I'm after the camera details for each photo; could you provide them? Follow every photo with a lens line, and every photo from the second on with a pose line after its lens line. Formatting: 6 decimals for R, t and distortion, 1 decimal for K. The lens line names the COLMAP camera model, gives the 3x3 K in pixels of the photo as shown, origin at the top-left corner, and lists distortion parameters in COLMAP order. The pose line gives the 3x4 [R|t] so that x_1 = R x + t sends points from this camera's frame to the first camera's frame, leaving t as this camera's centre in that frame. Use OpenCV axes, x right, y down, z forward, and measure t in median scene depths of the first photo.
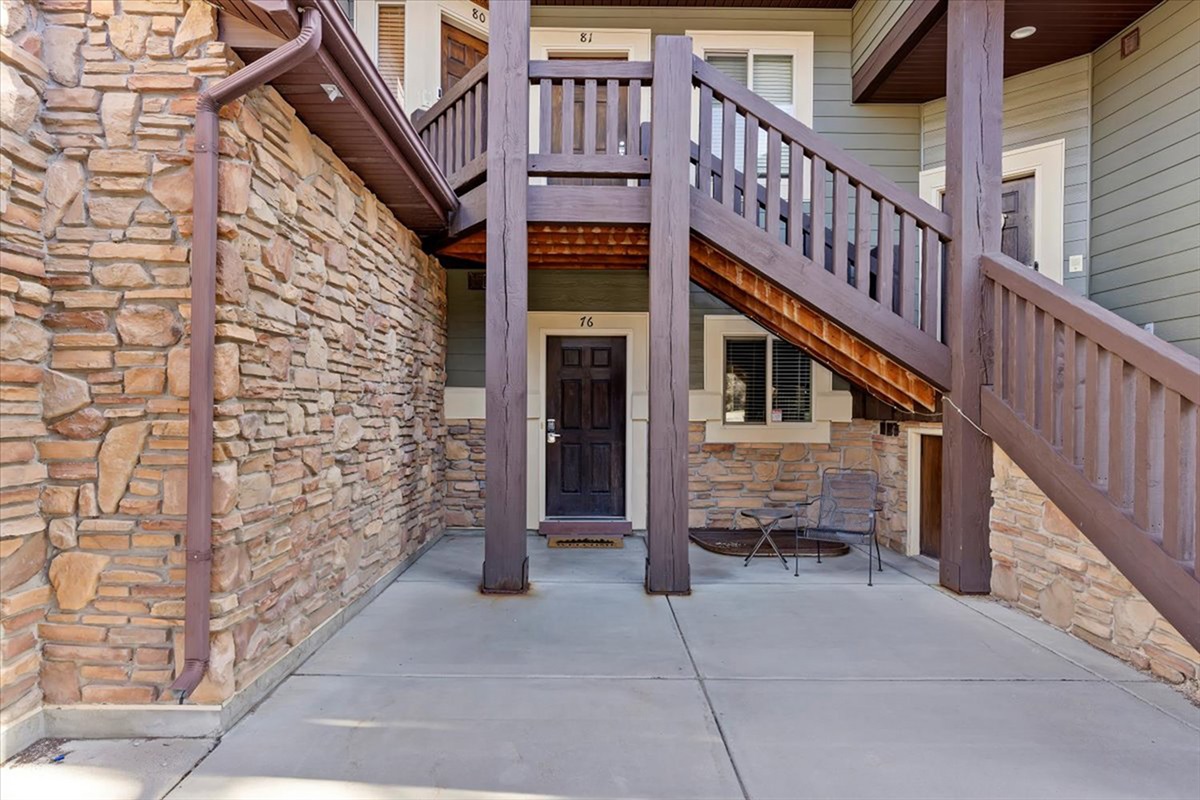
lens RADIAL K [[682.3, 0, 598.4], [0, 682.3, 403.9], [0, 0, 1]] dist [-0.005908, -0.000830]
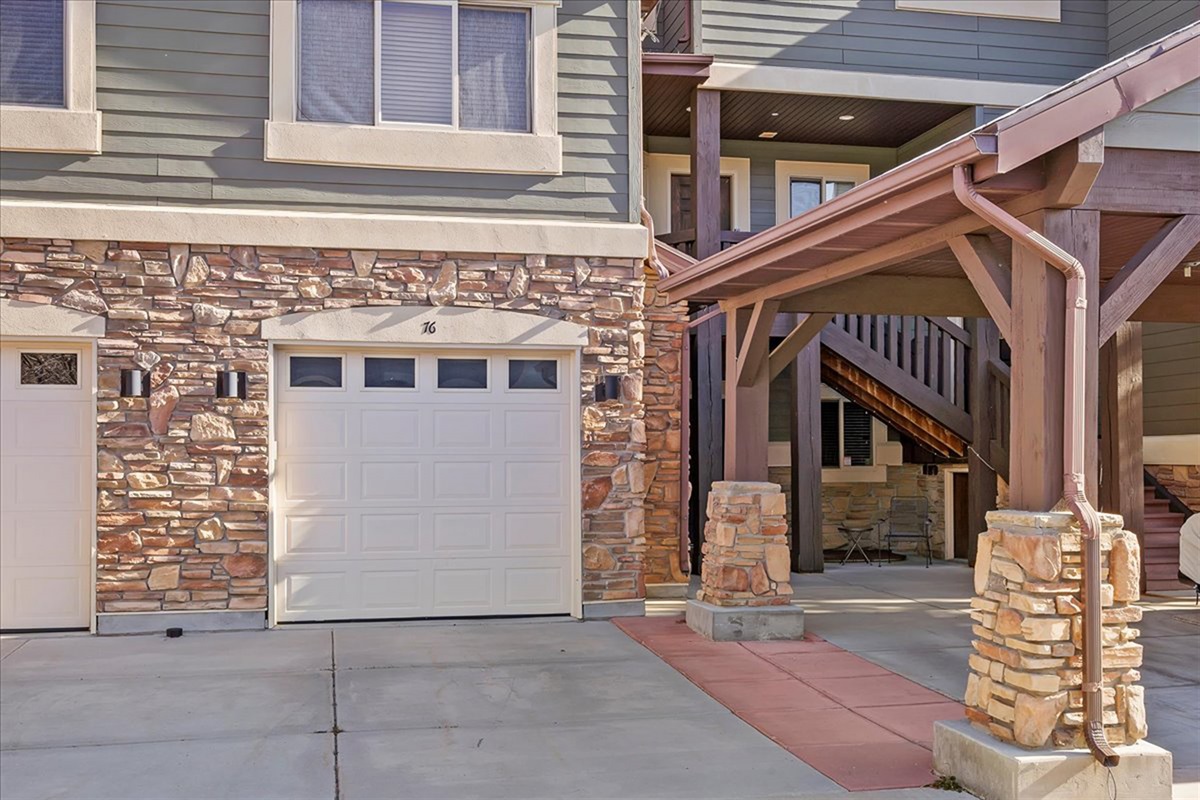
lens RADIAL K [[1286.7, 0, 599.1], [0, 1286.7, 402.4], [0, 0, 1]] dist [-0.003527, 0.000000]
pose [[0.980279, -0.000344, 0.197619, -0.858537], [0.008055, 0.999237, -0.038218, -0.005675], [-0.197455, 0.039056, 0.979534, -1.634873]]
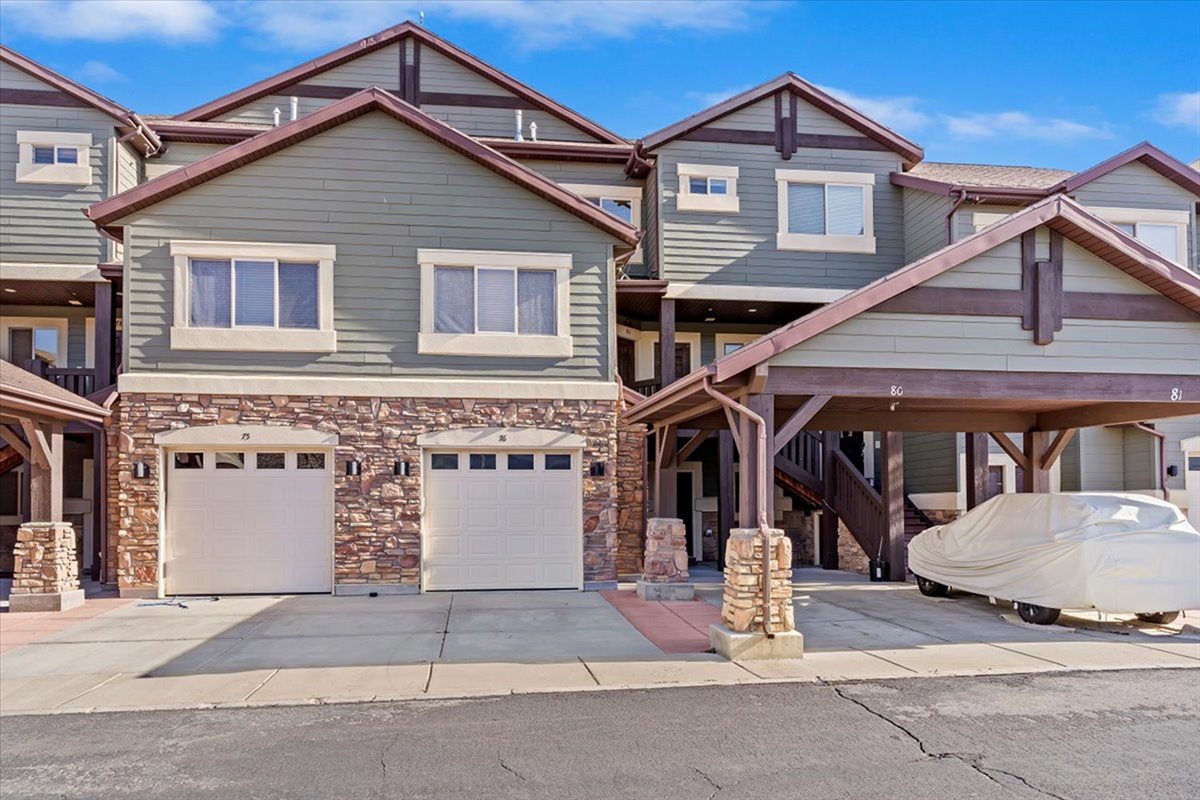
lens RADIAL K [[885.4, 0, 599.1], [0, 885.4, 464.1], [0, 0, 1]] dist [-0.003918, -0.001146]
pose [[0.992108, -0.003980, 0.125322, -0.772802], [0.009692, 0.998940, -0.045000, -0.001483], [-0.125011, 0.045859, 0.991095, -2.253556]]
